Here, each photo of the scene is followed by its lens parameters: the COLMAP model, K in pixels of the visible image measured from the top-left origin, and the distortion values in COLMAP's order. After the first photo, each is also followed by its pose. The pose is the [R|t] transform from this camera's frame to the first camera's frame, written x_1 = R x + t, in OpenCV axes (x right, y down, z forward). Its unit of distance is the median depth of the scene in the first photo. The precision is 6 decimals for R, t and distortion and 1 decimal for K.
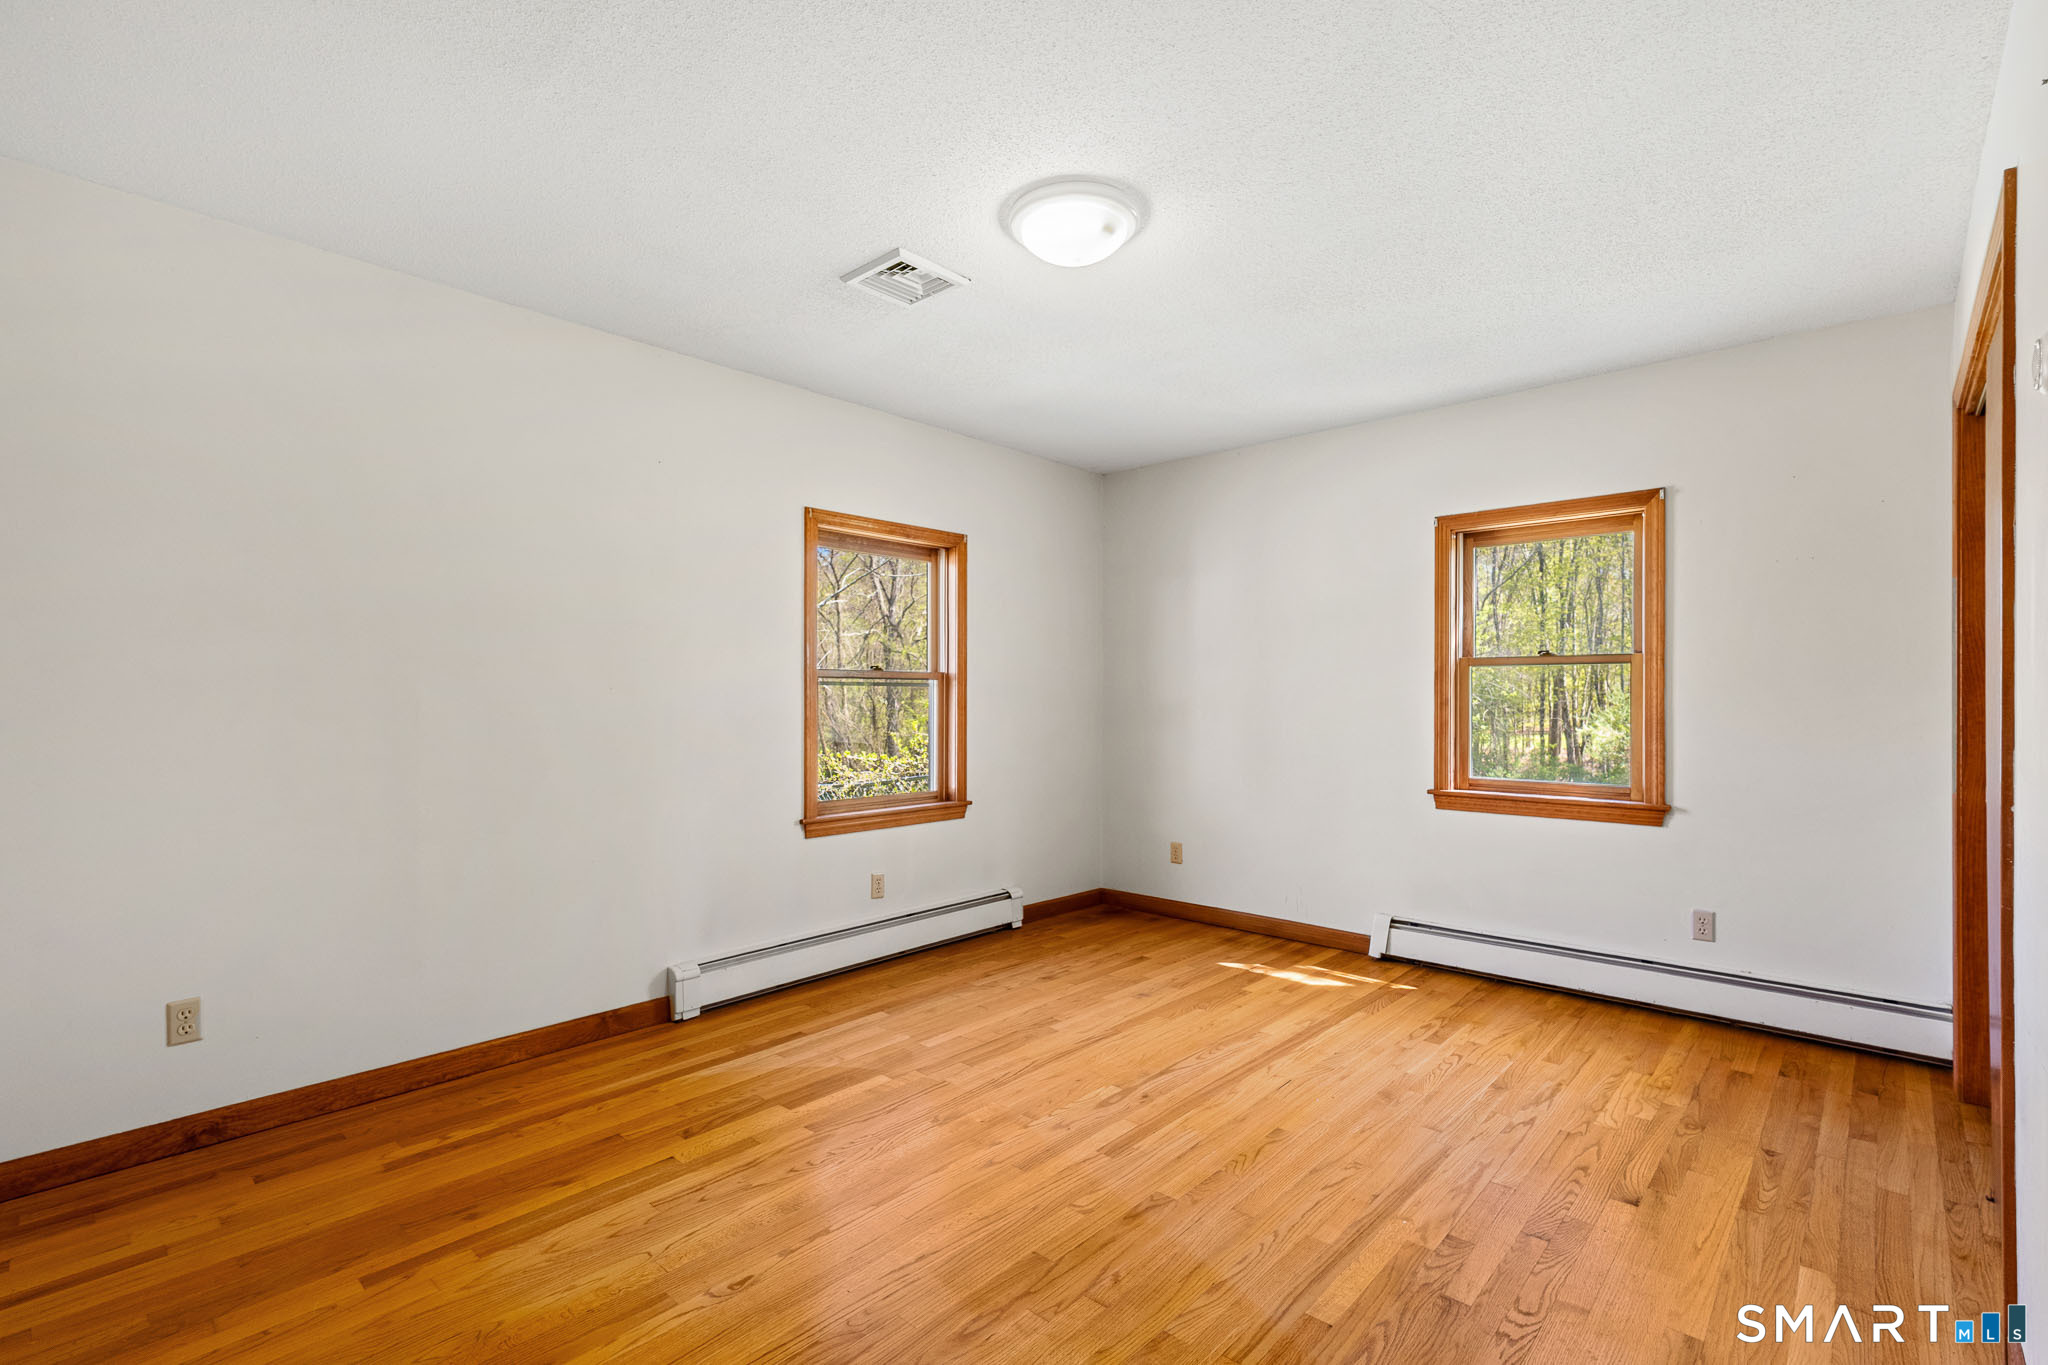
lens RADIAL K [[922.0, 0, 1028.4], [0, 922.0, 681.7], [0, 0, 1]] dist [-0.002804, -0.000281]
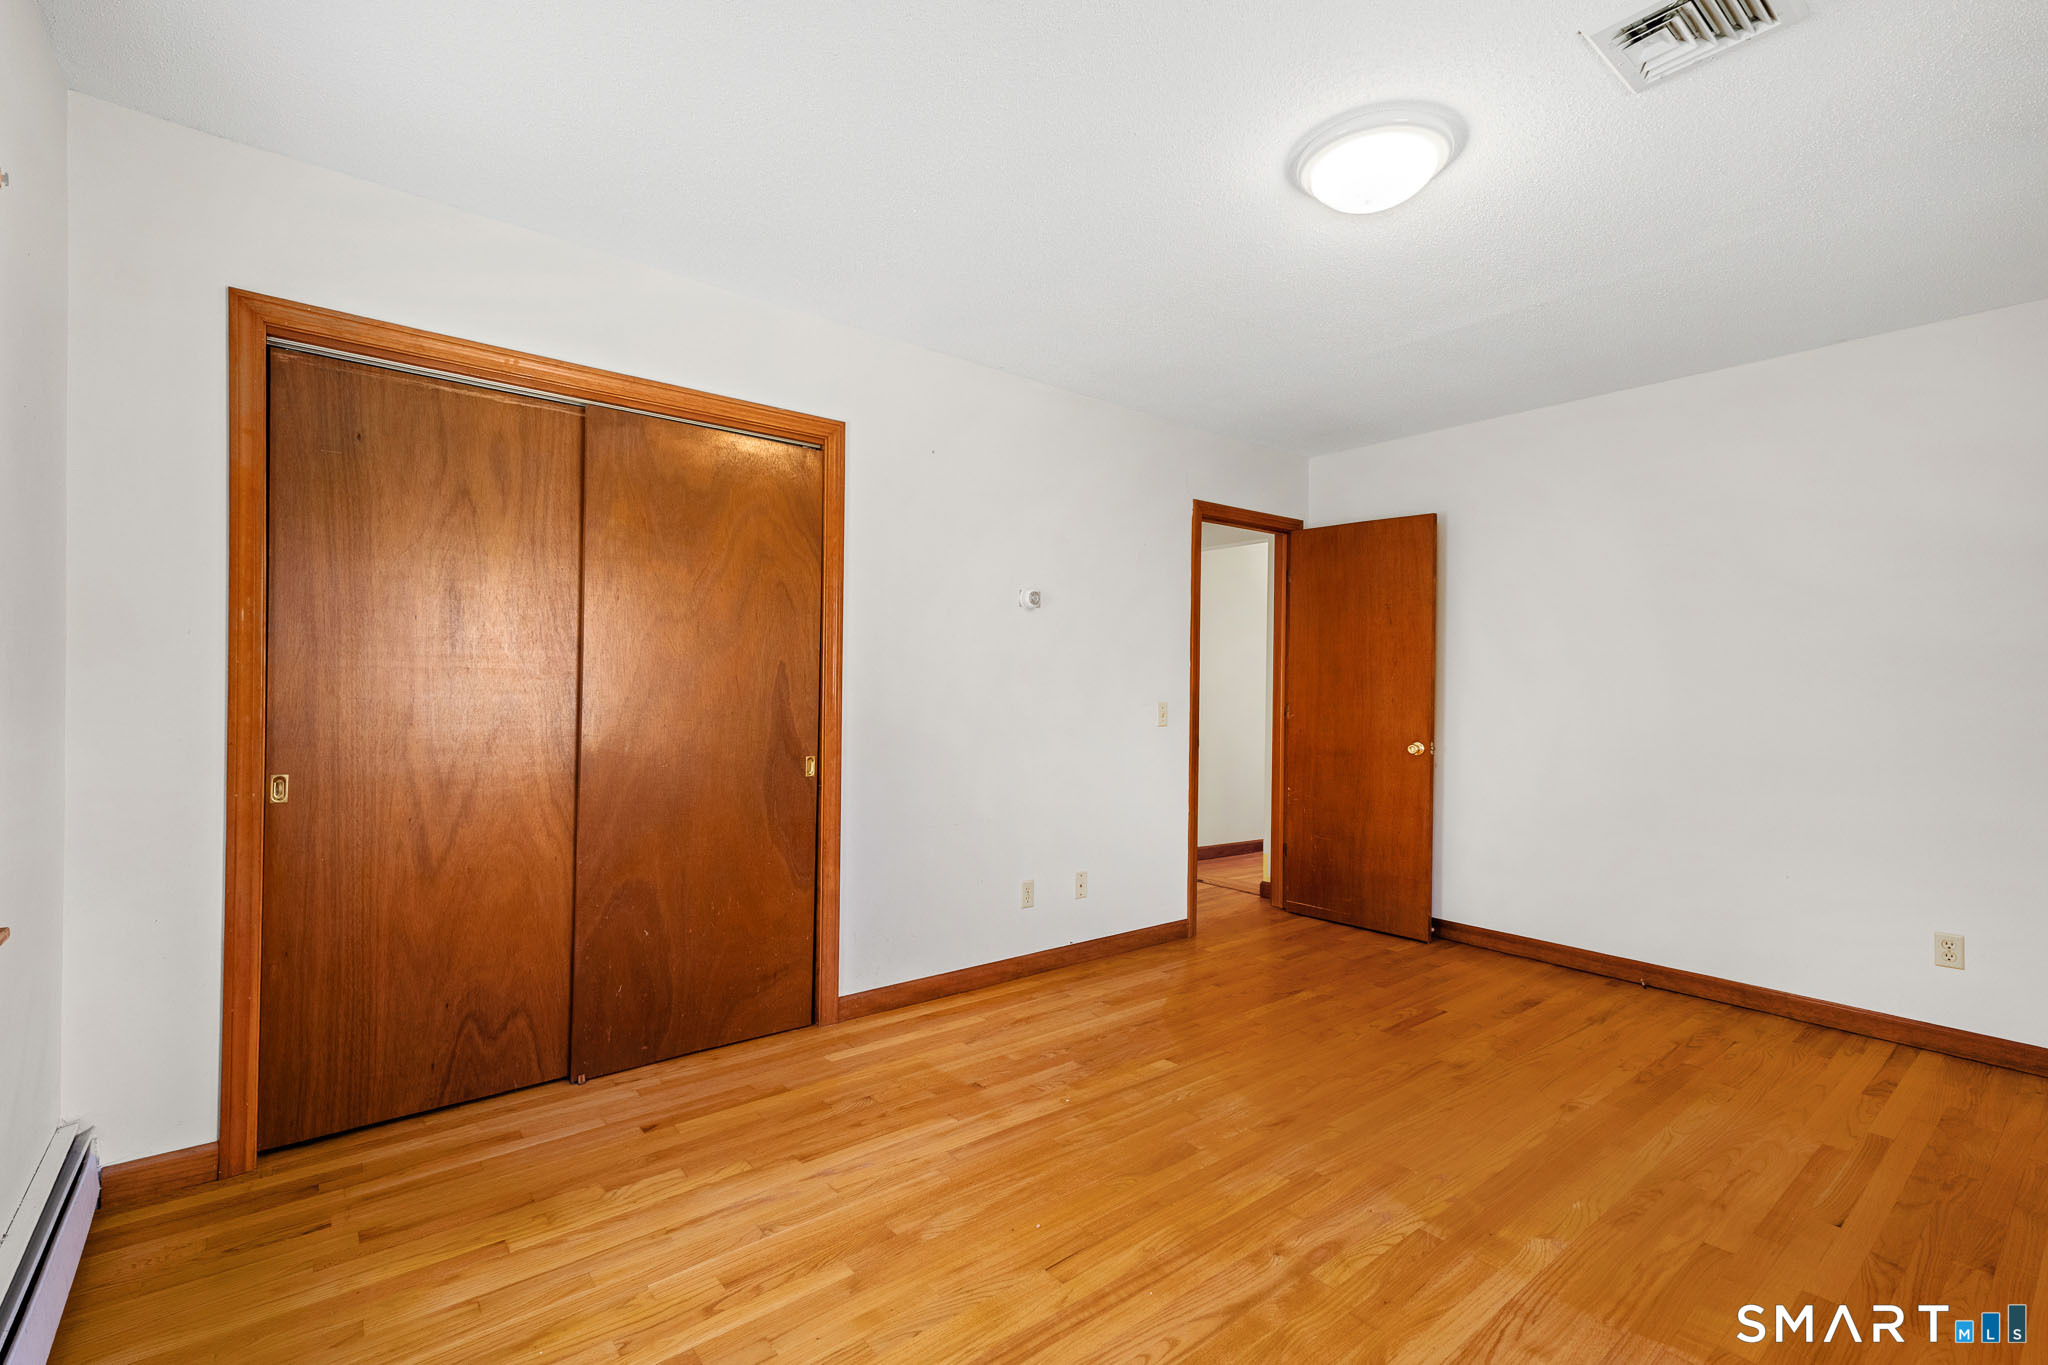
lens RADIAL K [[922.0, 0, 1028.4], [0, 922.0, 681.7], [0, 0, 1]] dist [-0.002804, -0.000281]
pose [[-0.989206, -0.010350, 0.146163, 0.231669], [-0.013188, 0.999743, -0.018465, 0.028729], [-0.145934, -0.020193, -0.989088, 1.871401]]
